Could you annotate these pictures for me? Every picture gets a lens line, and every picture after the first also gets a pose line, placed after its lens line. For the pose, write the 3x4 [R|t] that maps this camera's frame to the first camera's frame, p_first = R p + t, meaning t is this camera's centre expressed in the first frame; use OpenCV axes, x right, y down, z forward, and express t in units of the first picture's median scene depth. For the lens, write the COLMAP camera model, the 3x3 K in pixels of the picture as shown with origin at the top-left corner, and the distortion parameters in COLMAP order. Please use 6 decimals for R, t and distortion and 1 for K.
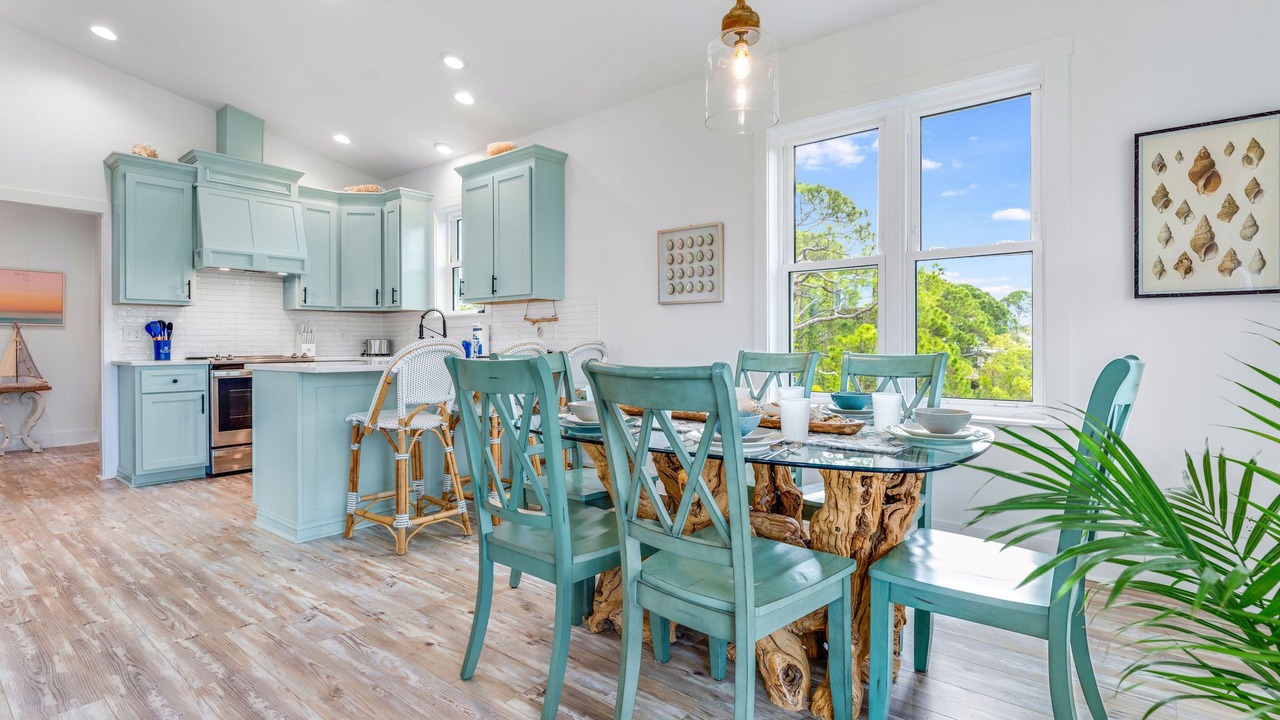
lens RADIAL K [[628.3, 0, 640.0], [0, 628.3, 360.0], [0, 0, 1]] dist [-0.001451, -0.000108]
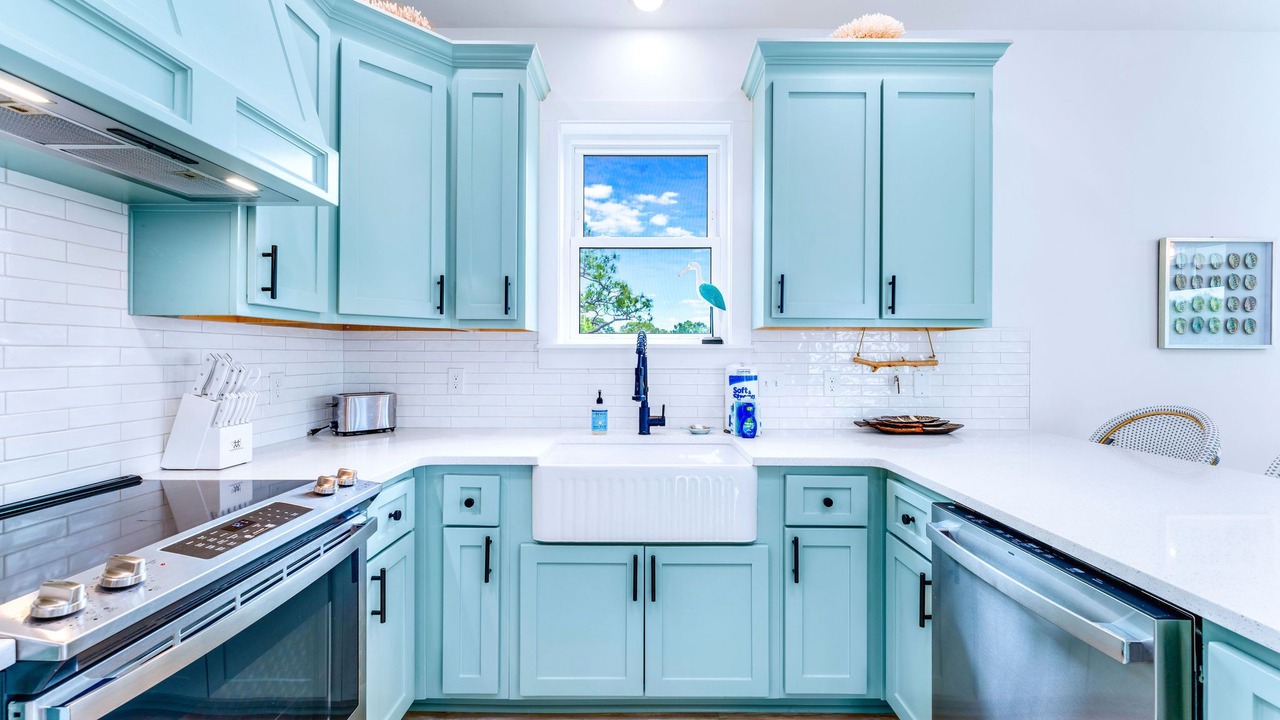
lens RADIAL K [[517.6, 0, 640.0], [0, 517.6, 360.0], [0, 0, 1]] dist [-0.011970, -0.000102]
pose [[0.774146, 0.002517, 0.633002, -0.594271], [0.011462, 0.999772, -0.017993, -0.057379], [-0.632904, 0.021185, 0.773941, 0.745693]]
